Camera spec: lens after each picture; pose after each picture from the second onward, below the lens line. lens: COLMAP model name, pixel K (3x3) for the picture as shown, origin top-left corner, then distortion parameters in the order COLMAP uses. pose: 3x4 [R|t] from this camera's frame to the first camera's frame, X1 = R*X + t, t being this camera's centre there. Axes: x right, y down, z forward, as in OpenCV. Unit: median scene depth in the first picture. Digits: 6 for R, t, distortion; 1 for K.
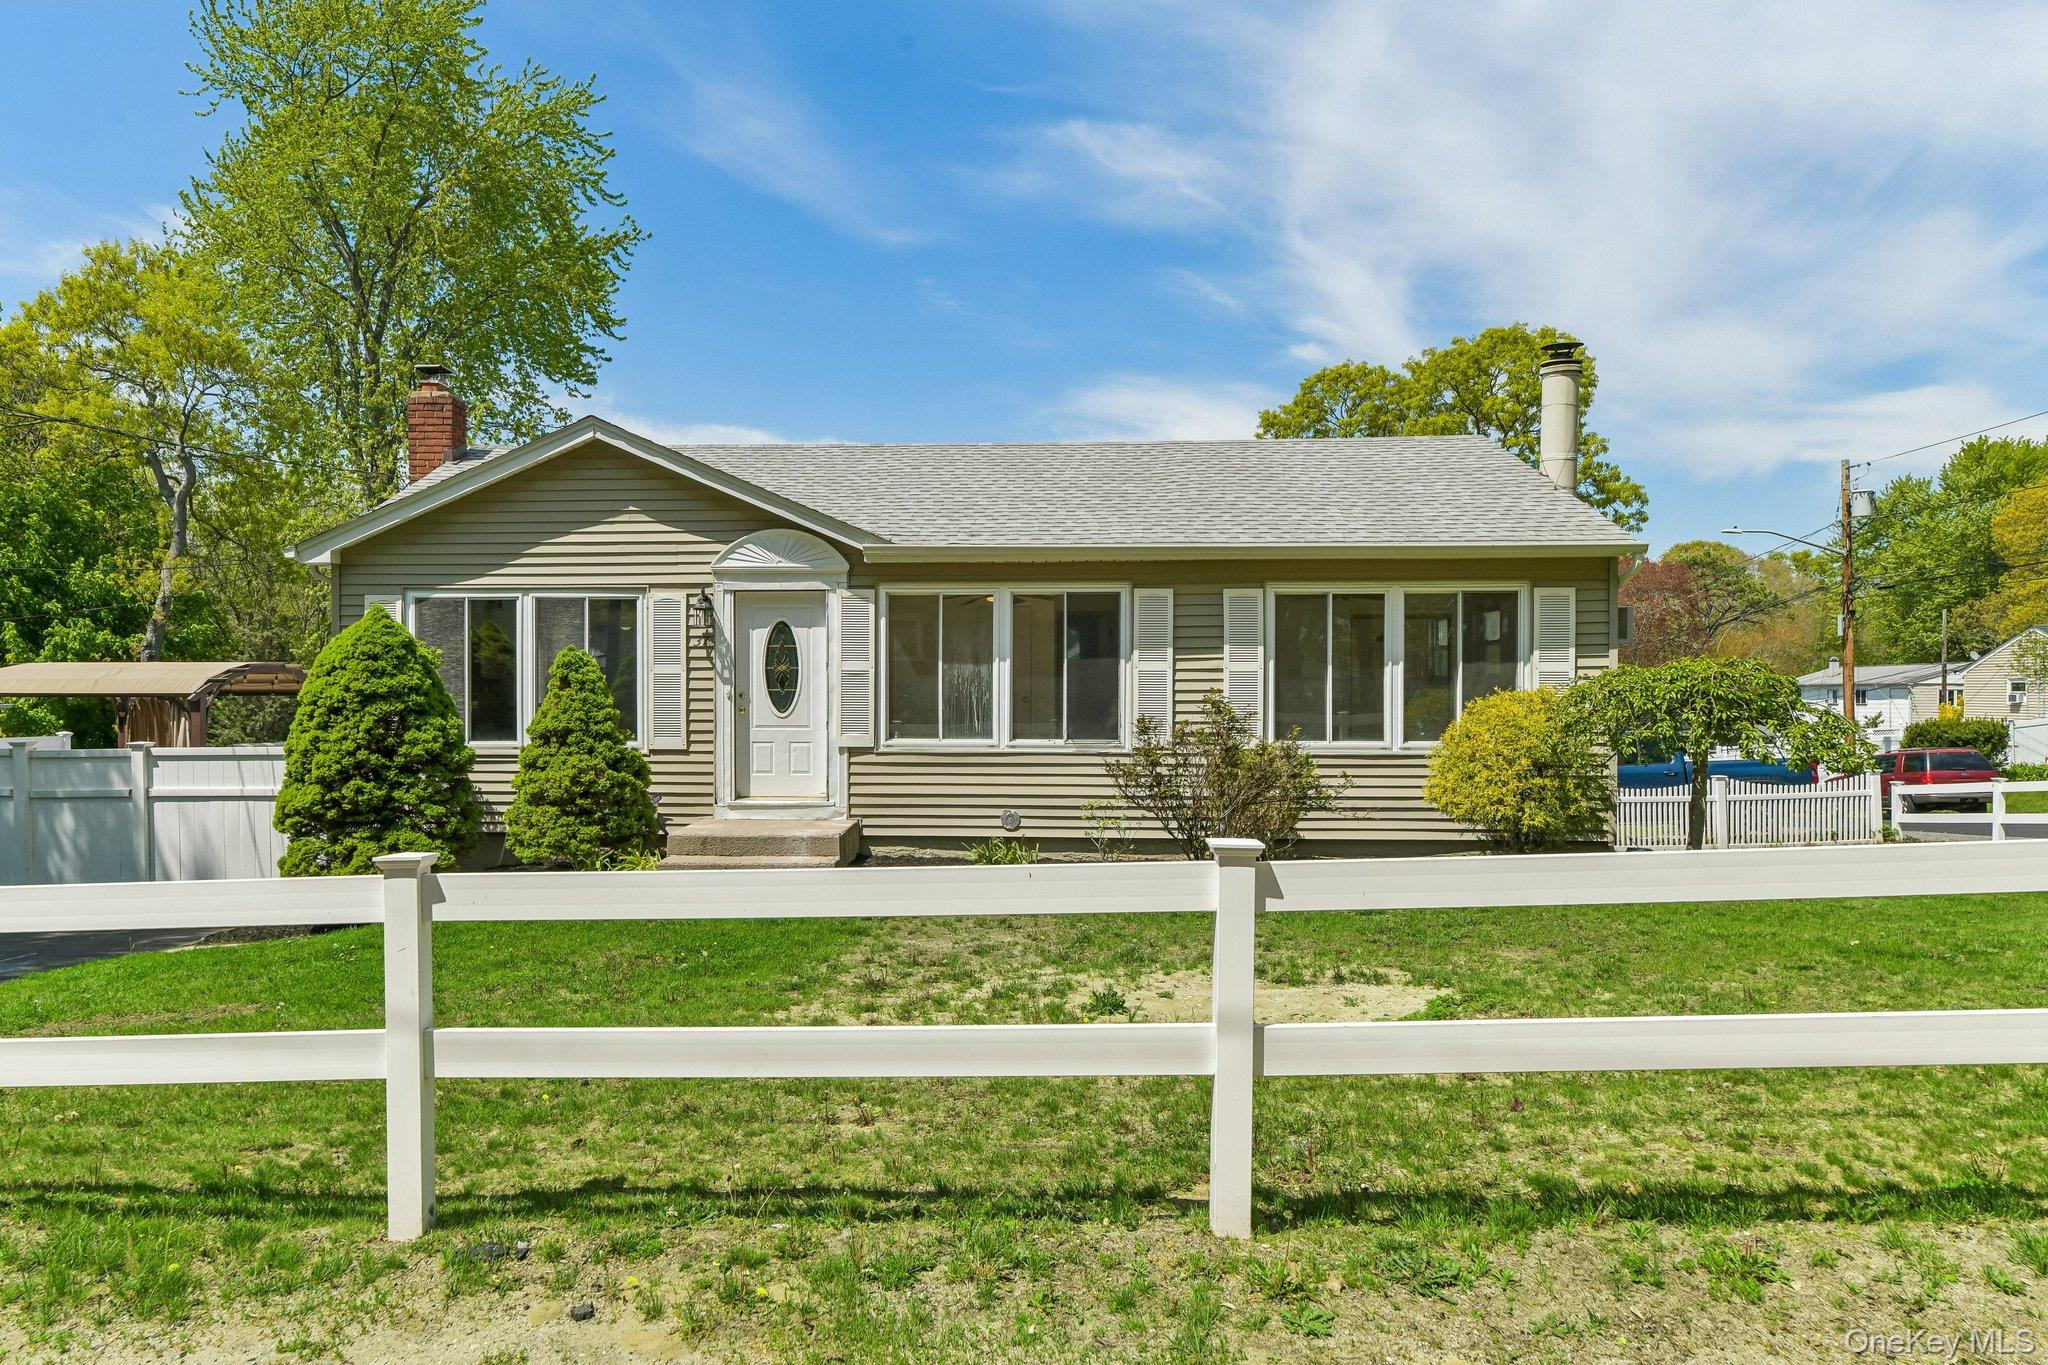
lens RADIAL K [[1344.8, 0, 972.4], [0, 1344.8, 719.9], [0, 0, 1]] dist [-0.019349, 0.000226]
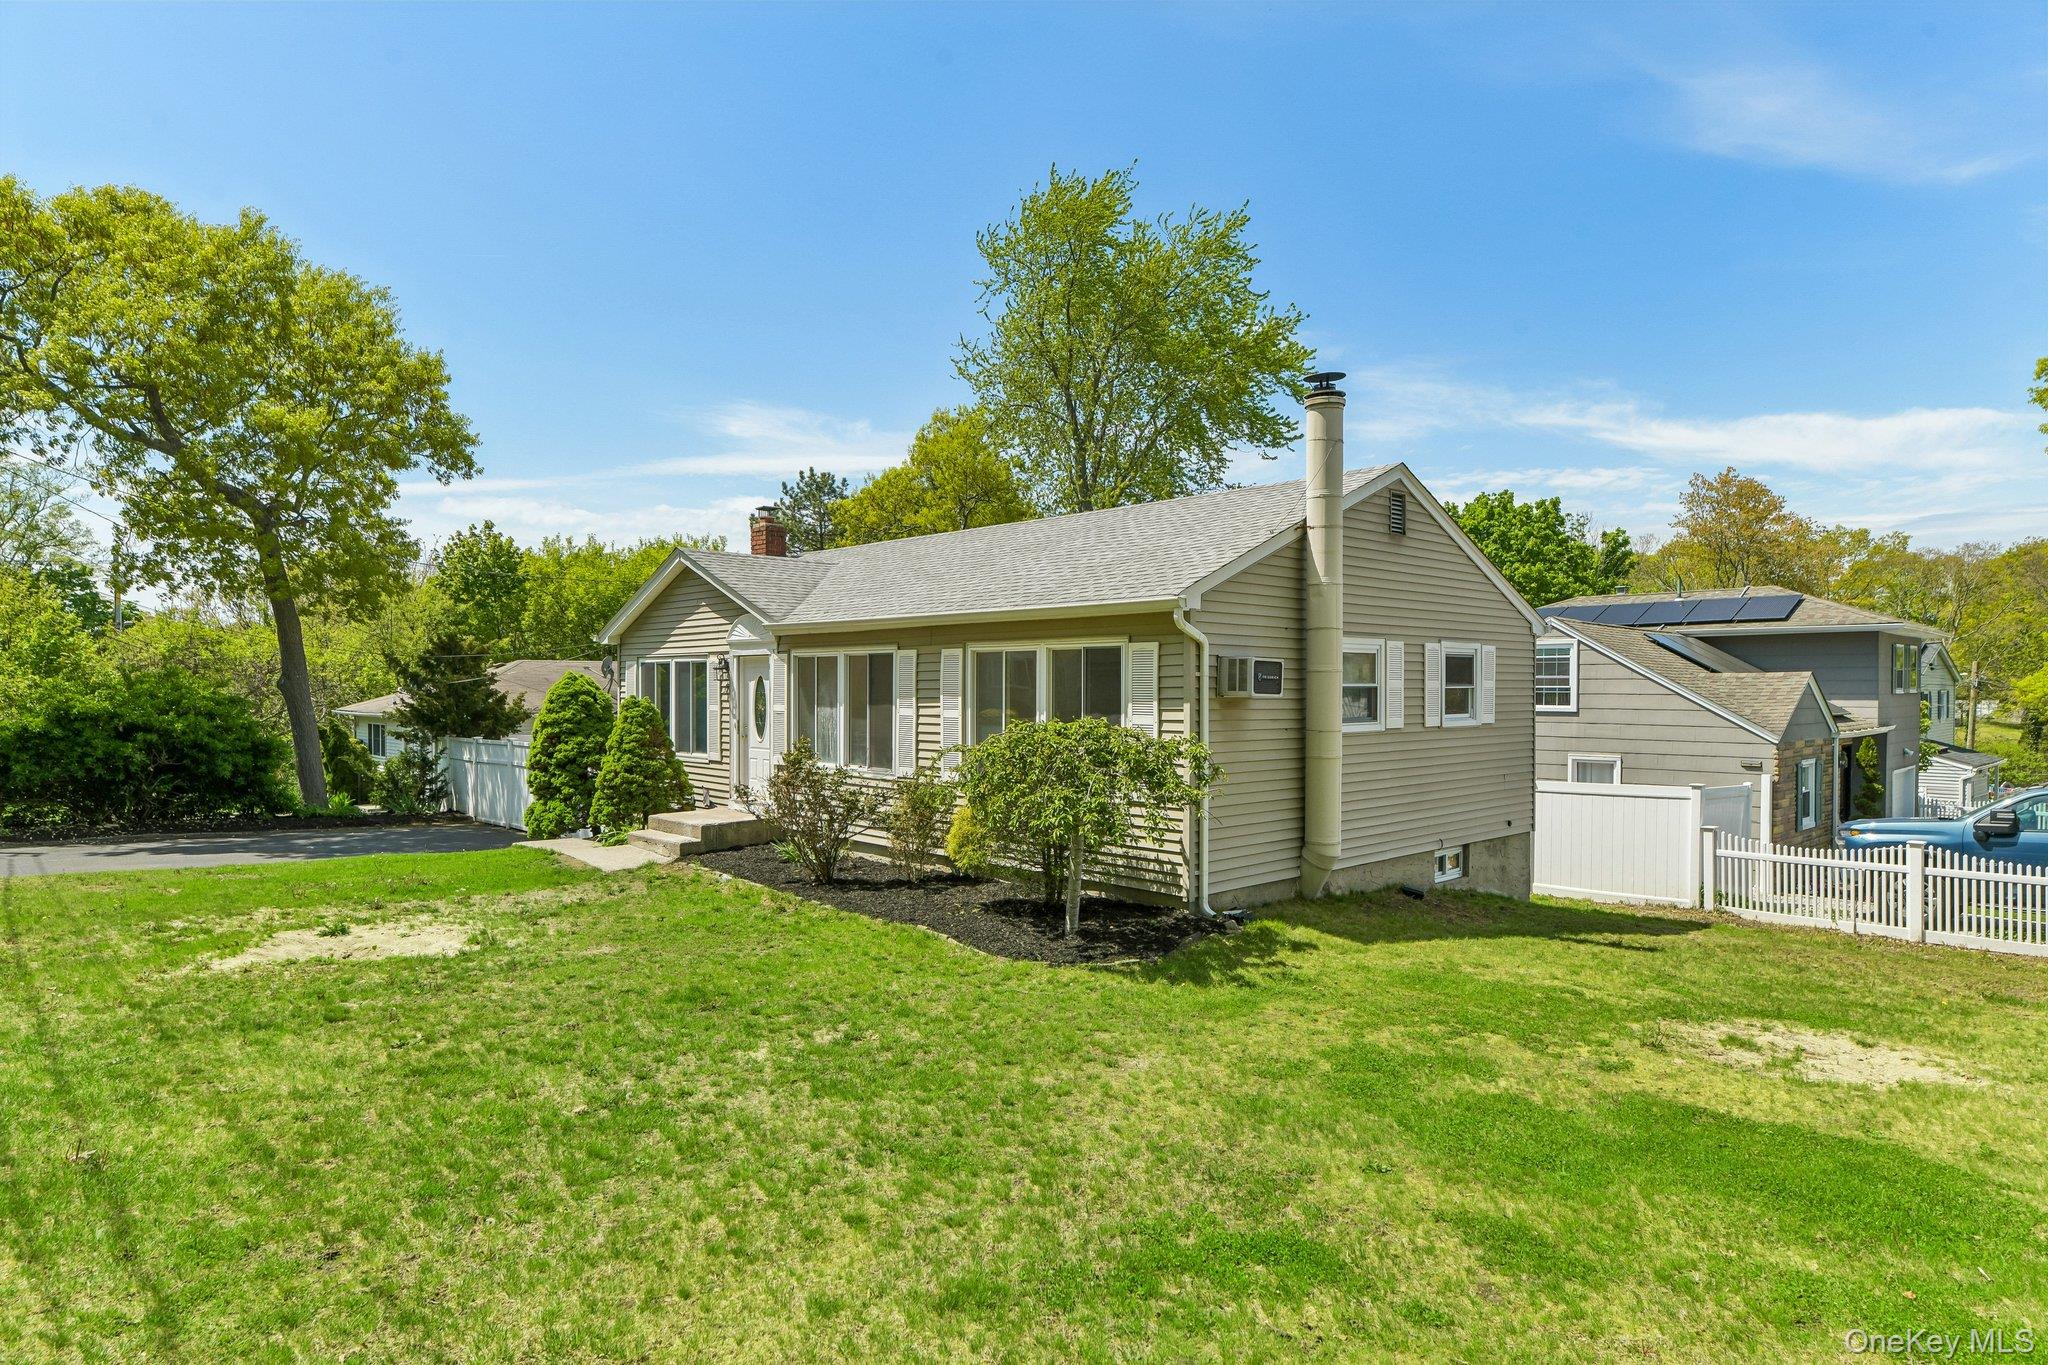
lens RADIAL K [[1167.6, 0, 1030.0], [0, 1167.6, 681.2], [0, 0, 1]] dist [-0.003009, -0.000127]
pose [[0.728561, -0.000292, -0.684981, 0.950055], [-0.016590, 0.999699, -0.018071, -0.050088], [0.684780, 0.024530, 0.728337, 0.283286]]
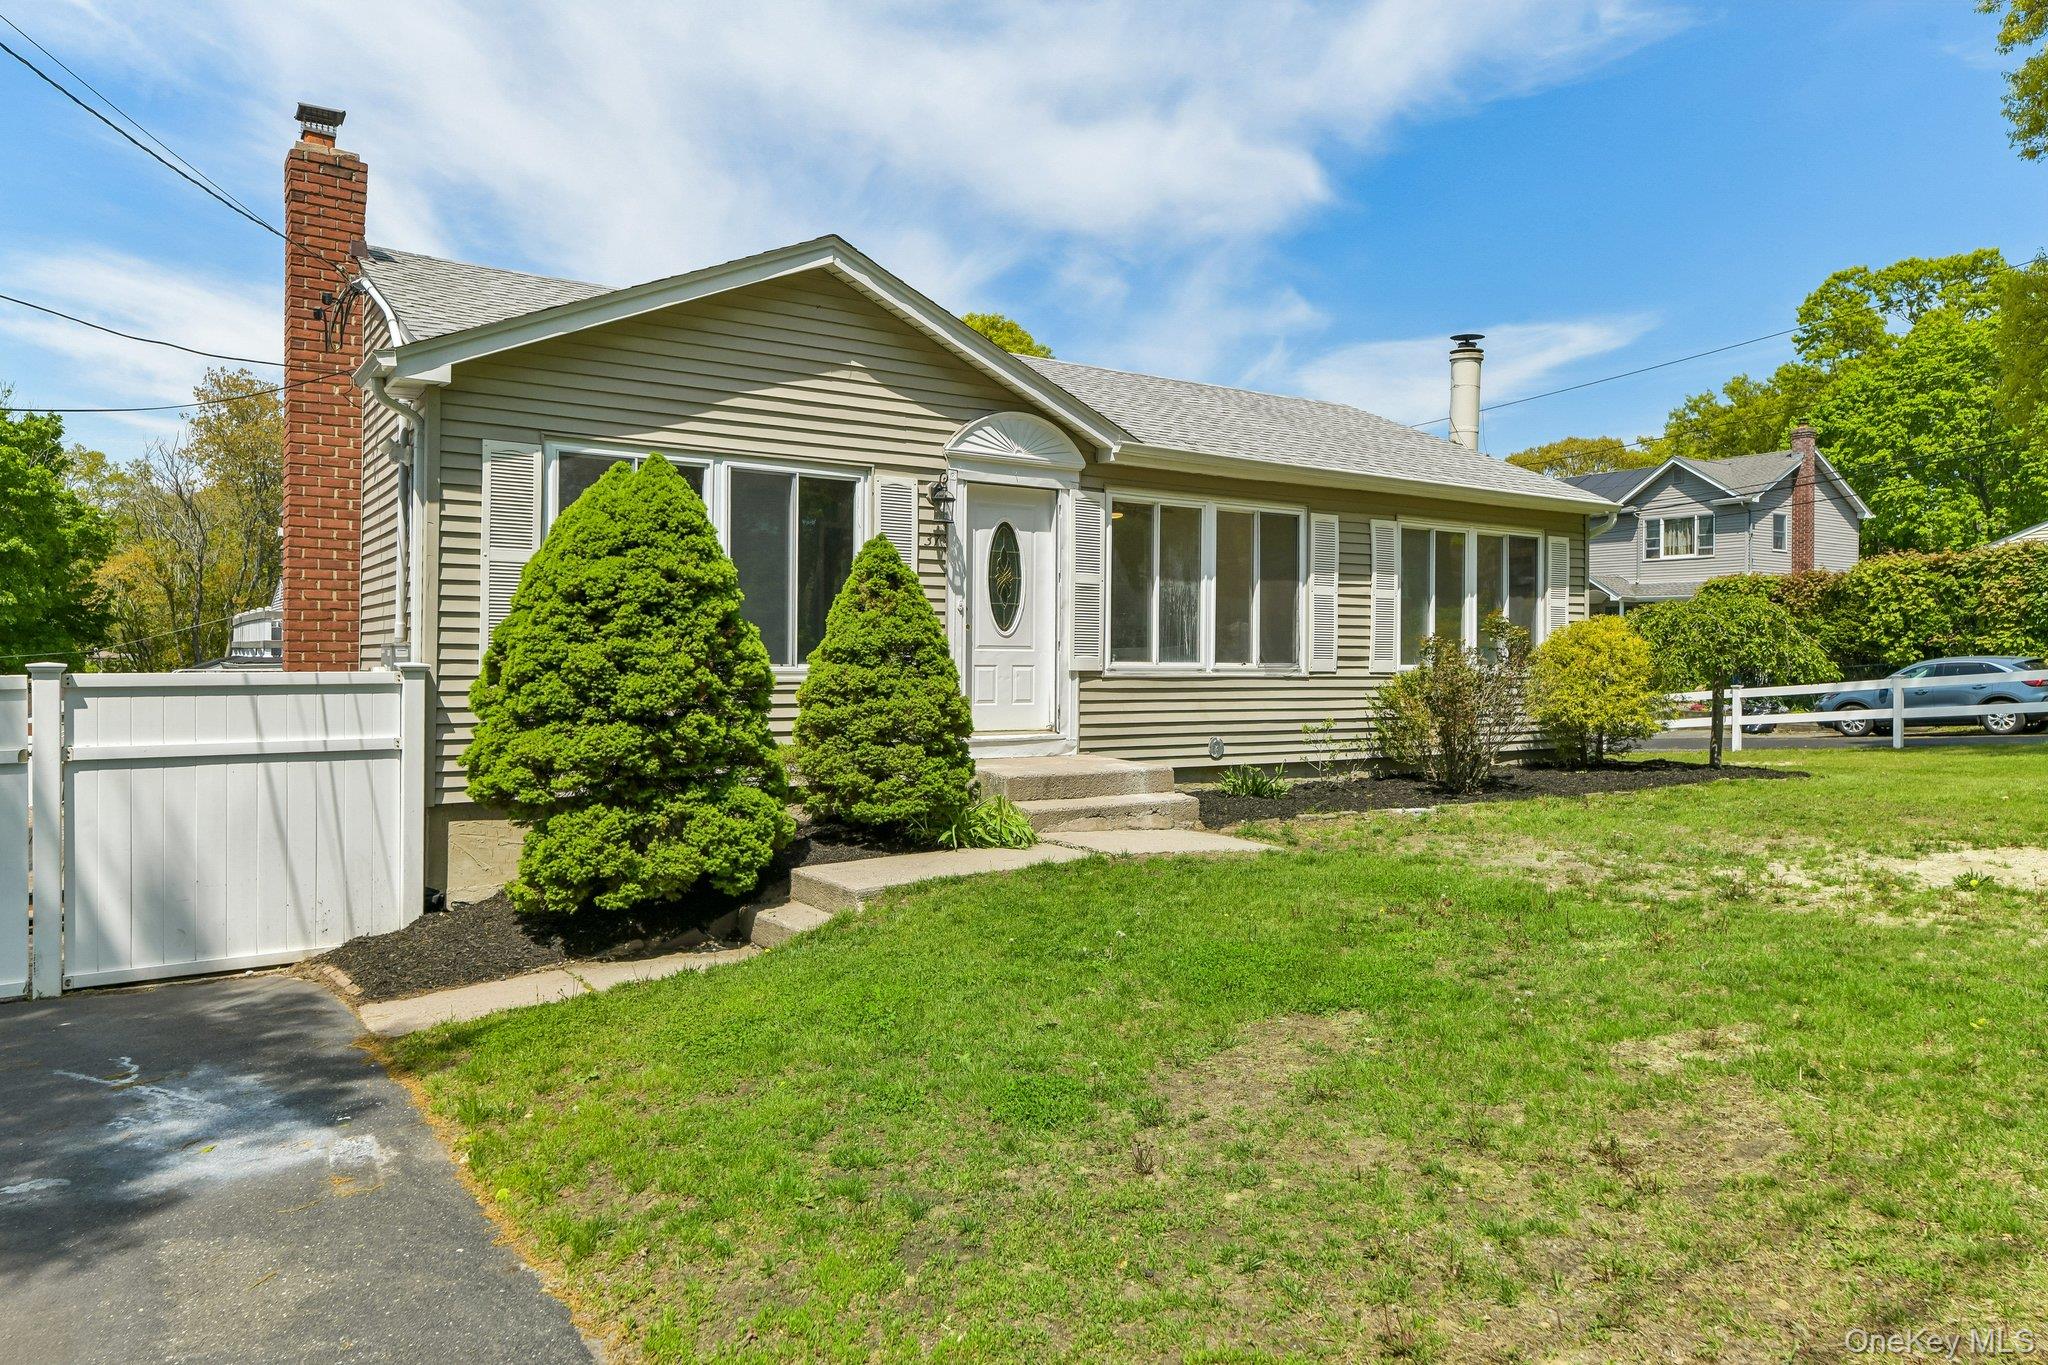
lens RADIAL K [[1361.8, 0, 1022.2], [0, 1361.8, 655.8], [0, 0, 1]] dist [-0.021807, -0.005804]
pose [[0.792006, 0.007172, 0.610471, -0.662432], [0.005482, 0.999807, -0.018859, 0.026924], [-0.610489, 0.018283, 0.791814, 0.323770]]
